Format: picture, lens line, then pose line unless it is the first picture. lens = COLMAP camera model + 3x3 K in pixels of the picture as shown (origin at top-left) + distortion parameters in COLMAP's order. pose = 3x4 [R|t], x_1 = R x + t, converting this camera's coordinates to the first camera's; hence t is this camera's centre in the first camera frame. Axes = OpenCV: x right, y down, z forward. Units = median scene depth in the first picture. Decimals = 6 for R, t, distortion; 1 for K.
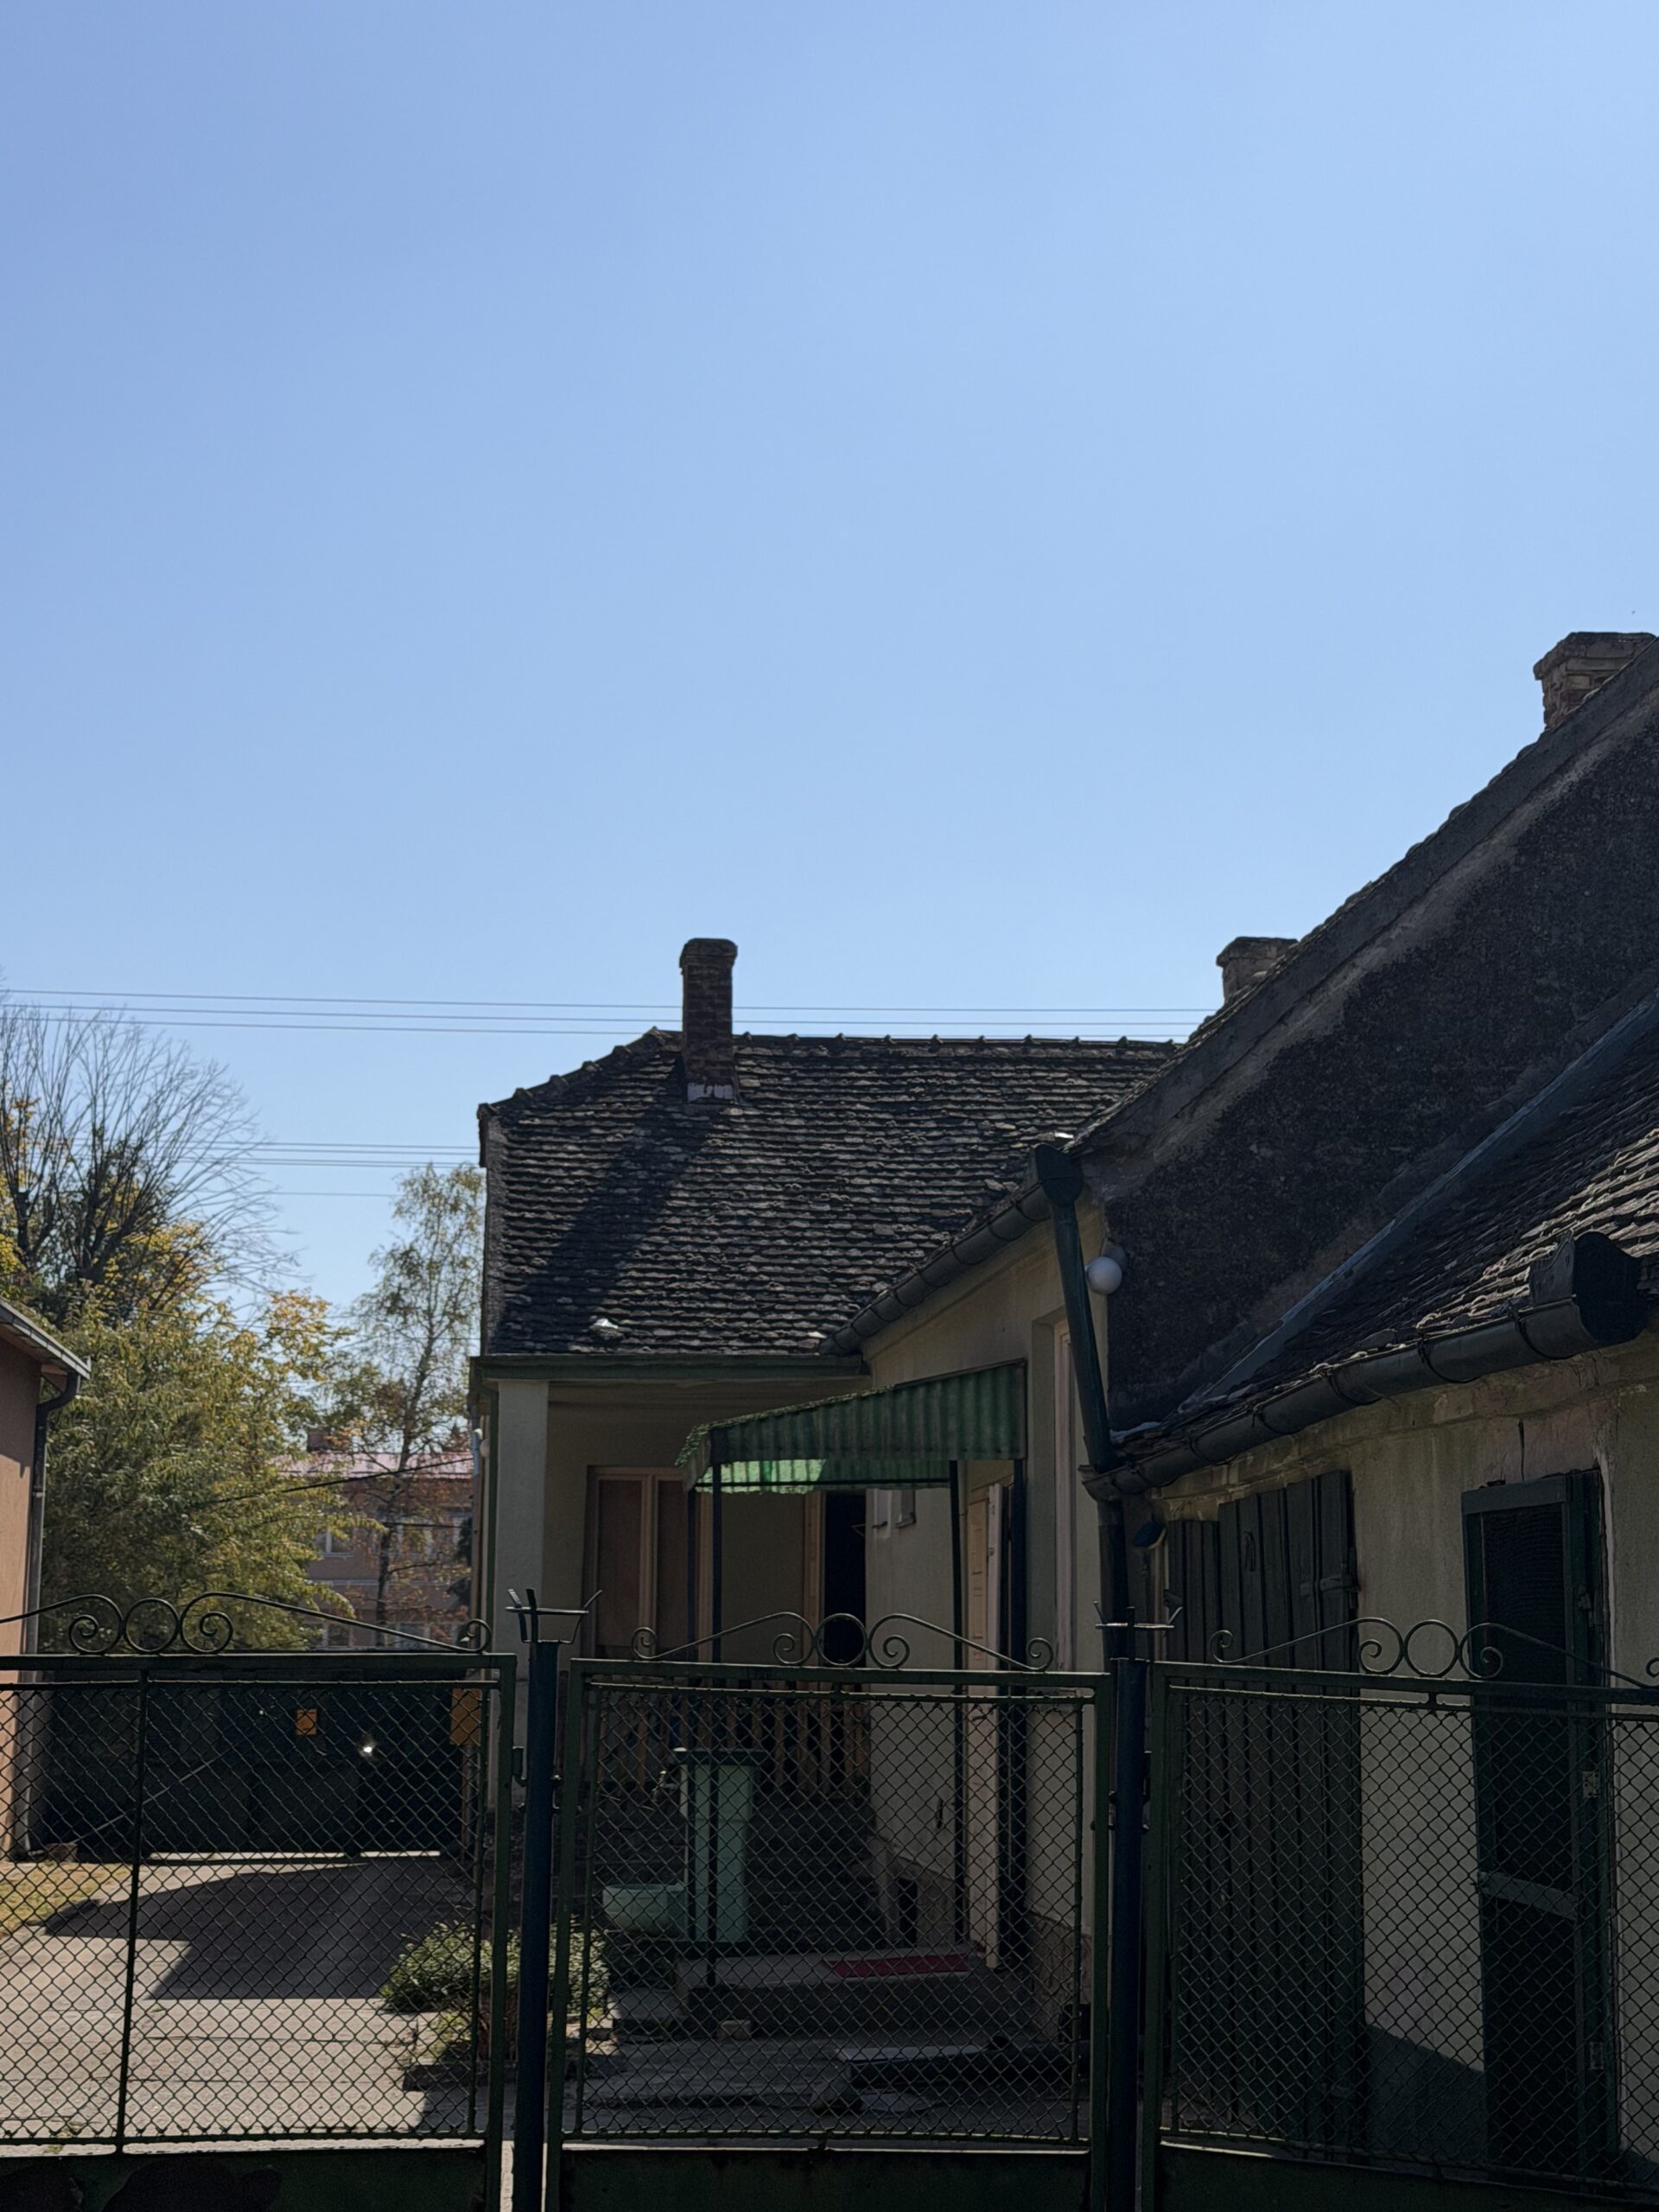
lens RADIAL K [[3335.8, 0, 832.8], [0, 3335.8, 1112.4], [0, 0, 1]] dist [0.065348, 0.000000]
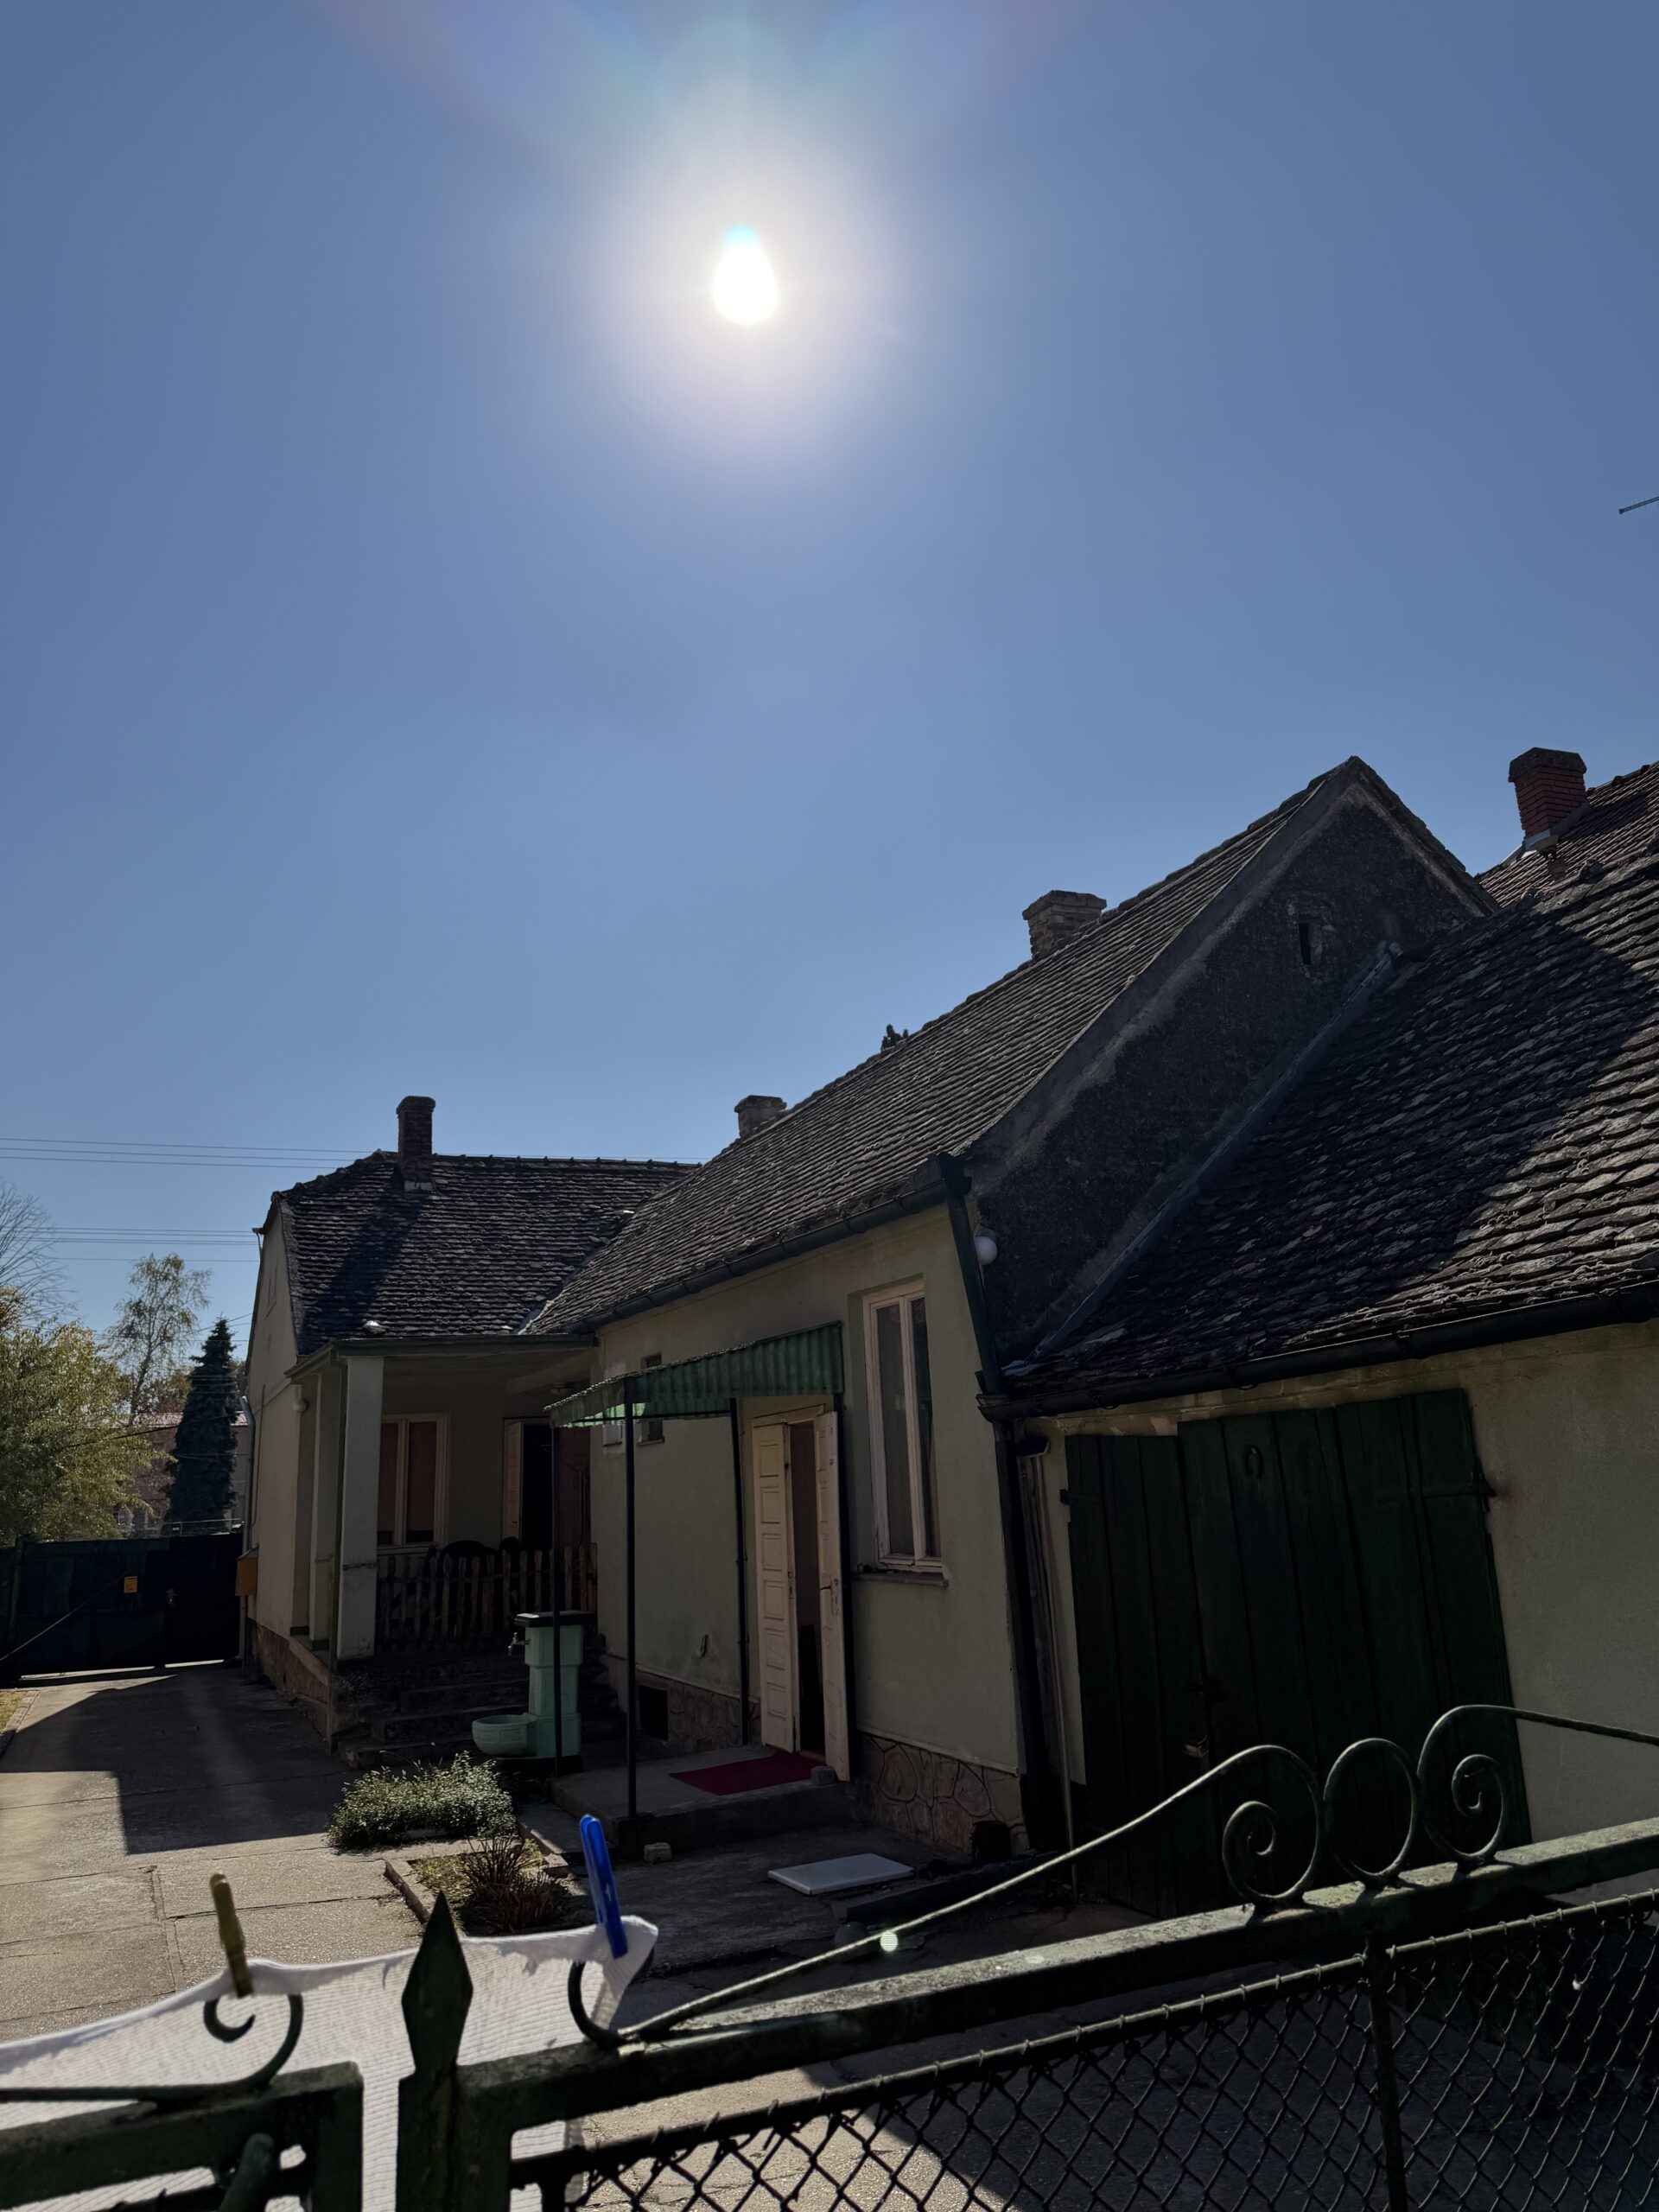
lens RADIAL K [[1563.7, 0, 821.3], [0, 1563.7, 1084.7], [0, 0, 1]] dist [0.041766, -0.015326]
pose [[0.956716, 0.027790, 0.289694, -0.114069], [0.000160, 0.995380, -0.096015, 0.029540], [-0.291024, 0.091906, 0.952291, 0.284057]]
